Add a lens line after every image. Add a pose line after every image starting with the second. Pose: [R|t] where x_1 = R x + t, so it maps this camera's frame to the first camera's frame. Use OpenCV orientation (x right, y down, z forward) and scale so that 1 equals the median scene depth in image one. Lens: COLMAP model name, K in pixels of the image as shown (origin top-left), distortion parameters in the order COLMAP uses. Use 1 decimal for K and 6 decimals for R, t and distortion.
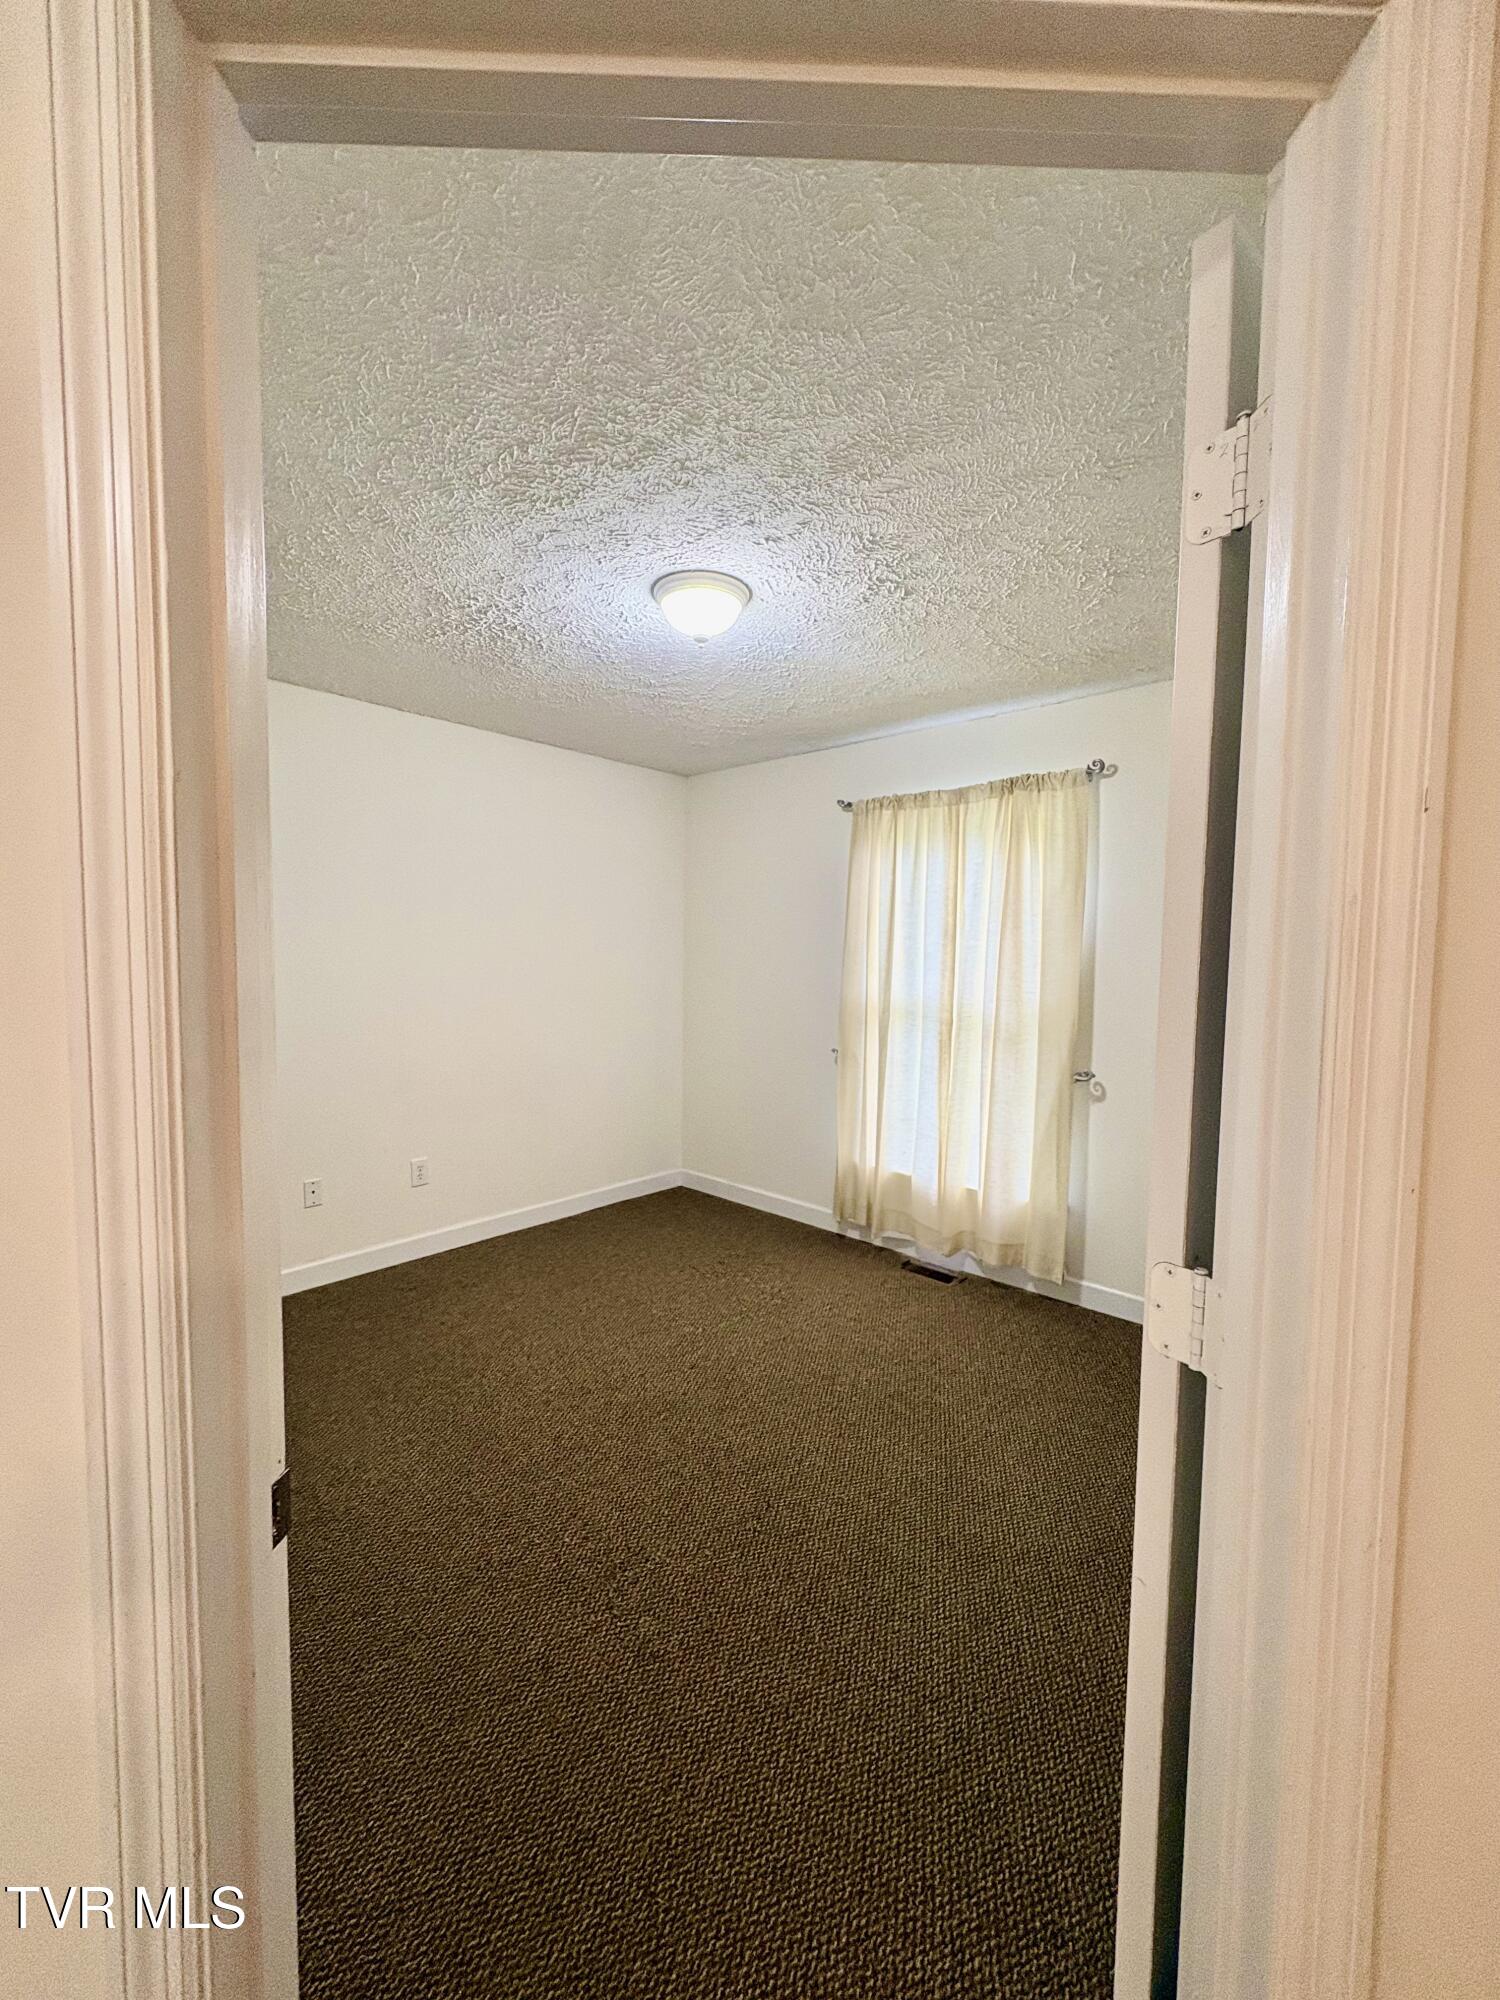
lens RADIAL K [[793.7, 0, 748.8], [0, 793.7, 1000.8], [0, 0, 1]] dist [-0.000664, 0.000124]
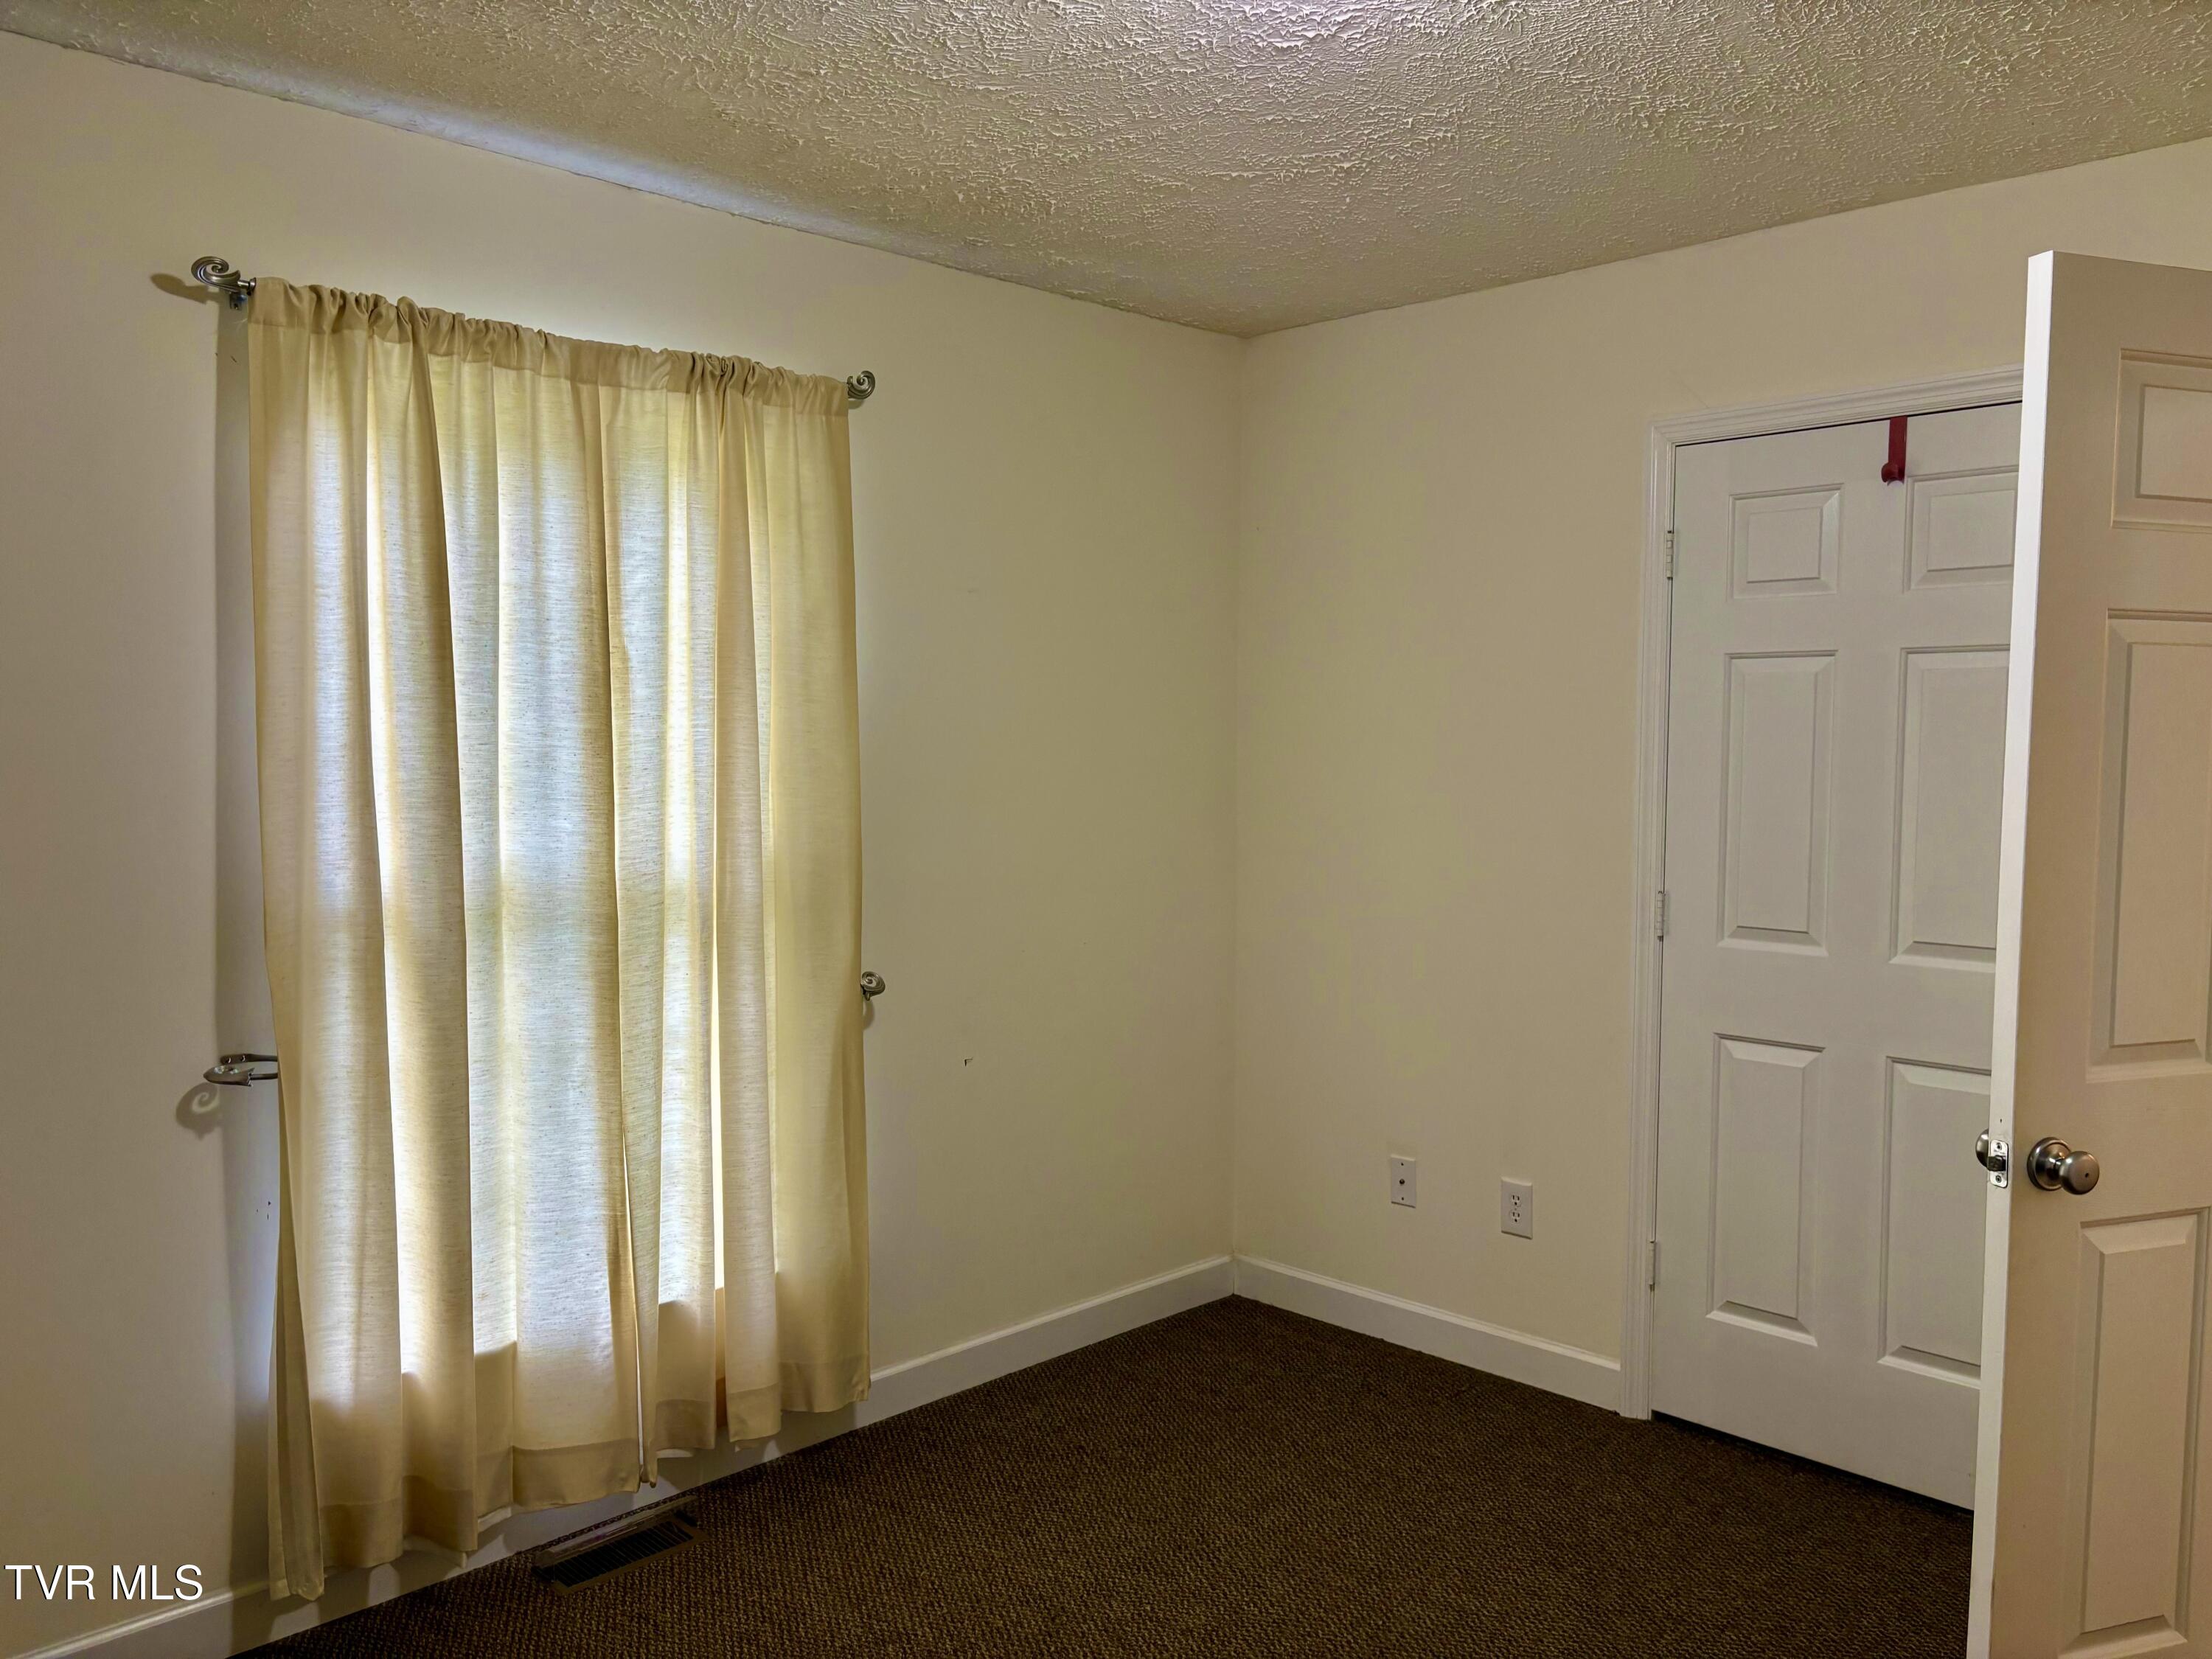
lens RADIAL K [[1670.3, 0, 1100.1], [0, 1670.3, 839.2], [0, 0, 1]] dist [0.043191, -0.044298]
pose [[0.054284, -0.076645, 0.995580, -0.585223], [0.064946, 0.995210, 0.073075, -0.061595], [-0.996411, 0.060692, 0.059002, 0.698110]]
